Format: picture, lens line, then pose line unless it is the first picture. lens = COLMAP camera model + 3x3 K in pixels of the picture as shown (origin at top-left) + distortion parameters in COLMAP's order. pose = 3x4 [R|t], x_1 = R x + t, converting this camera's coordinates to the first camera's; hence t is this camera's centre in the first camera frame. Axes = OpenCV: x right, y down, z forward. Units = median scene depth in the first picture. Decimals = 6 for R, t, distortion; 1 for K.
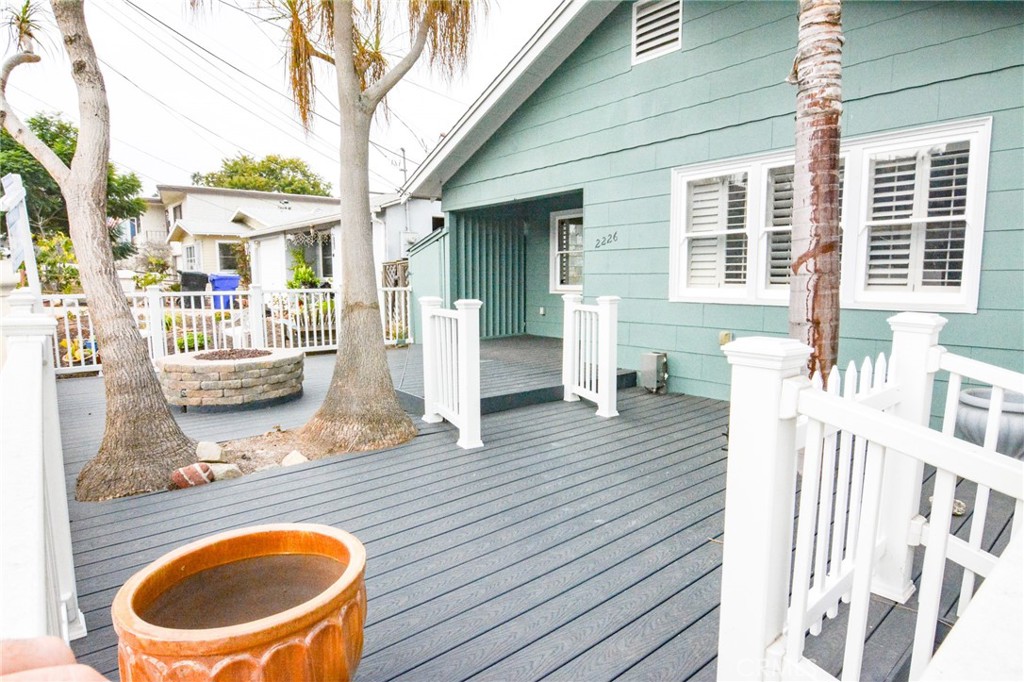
lens RADIAL K [[557.7, 0, 511.6], [0, 557.7, 345.0], [0, 0, 1]] dist [-0.017668, -0.000182]
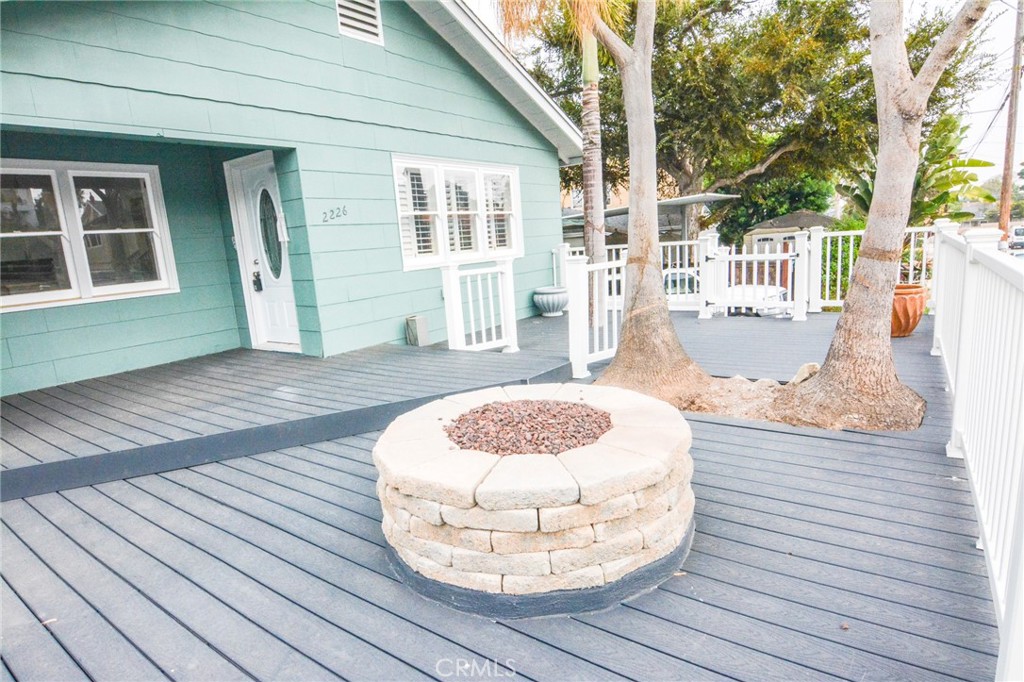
lens RADIAL K [[557.7, 0, 513.6], [0, 557.7, 344.9], [0, 0, 1]] dist [-0.017668, -0.000182]
pose [[-0.233808, -0.162782, 0.958559, -0.905582], [0.184103, 0.960638, 0.208041, -0.133303], [-0.954694, 0.225115, -0.194636, 1.068773]]
